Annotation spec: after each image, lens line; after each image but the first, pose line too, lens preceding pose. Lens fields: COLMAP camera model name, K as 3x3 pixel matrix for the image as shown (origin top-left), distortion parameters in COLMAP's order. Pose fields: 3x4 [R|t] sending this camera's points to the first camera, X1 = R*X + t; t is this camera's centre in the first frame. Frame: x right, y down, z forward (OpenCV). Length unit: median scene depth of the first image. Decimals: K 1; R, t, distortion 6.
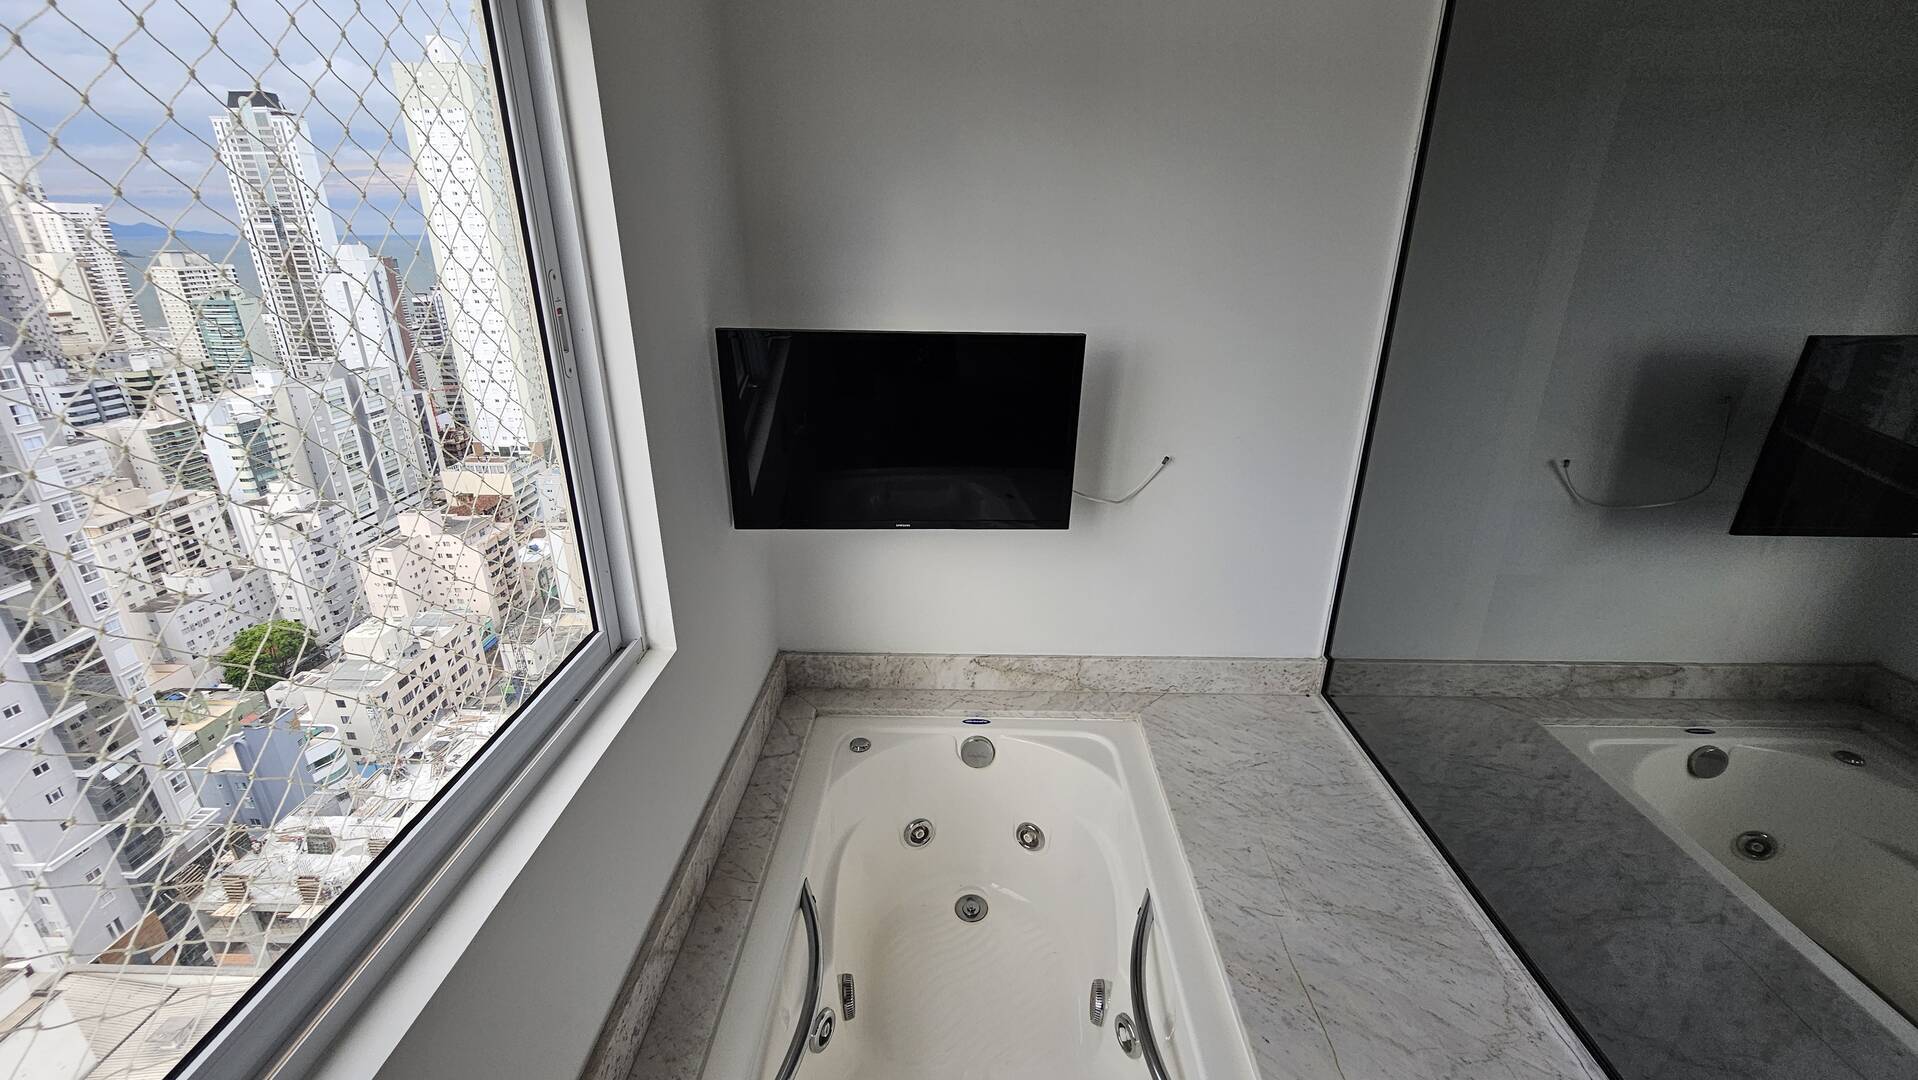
lens RADIAL K [[795.6, 0, 963.7], [0, 795.6, 523.6], [0, 0, 1]] dist [-0.017227, 0.007454]
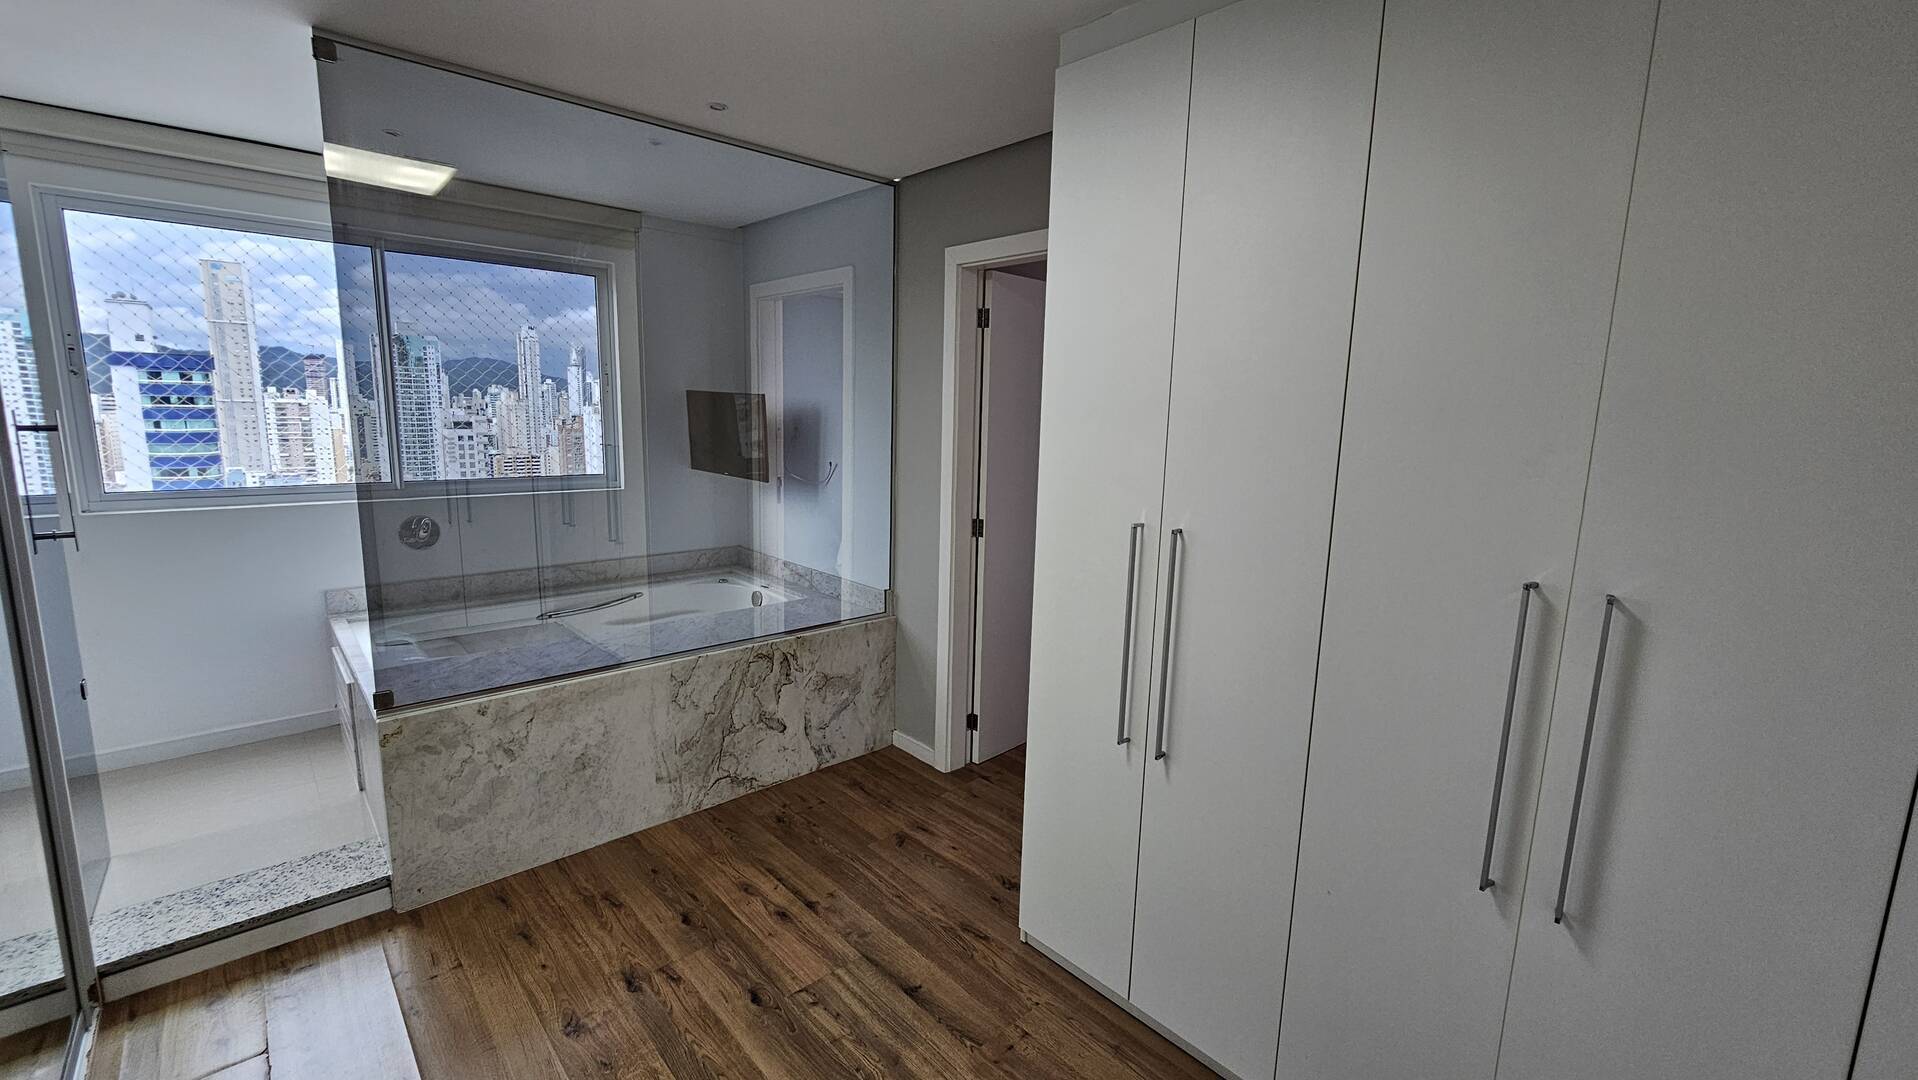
lens RADIAL K [[785.1, 0, 953.6], [0, 785.1, 529.8], [0, 0, 1]] dist [-0.003060, 0.000238]
pose [[0.682900, 0.125956, -0.719571, 1.716657], [-0.278338, 0.955584, -0.096886, 0.164930], [0.675407, 0.266447, 0.687627, -0.089987]]
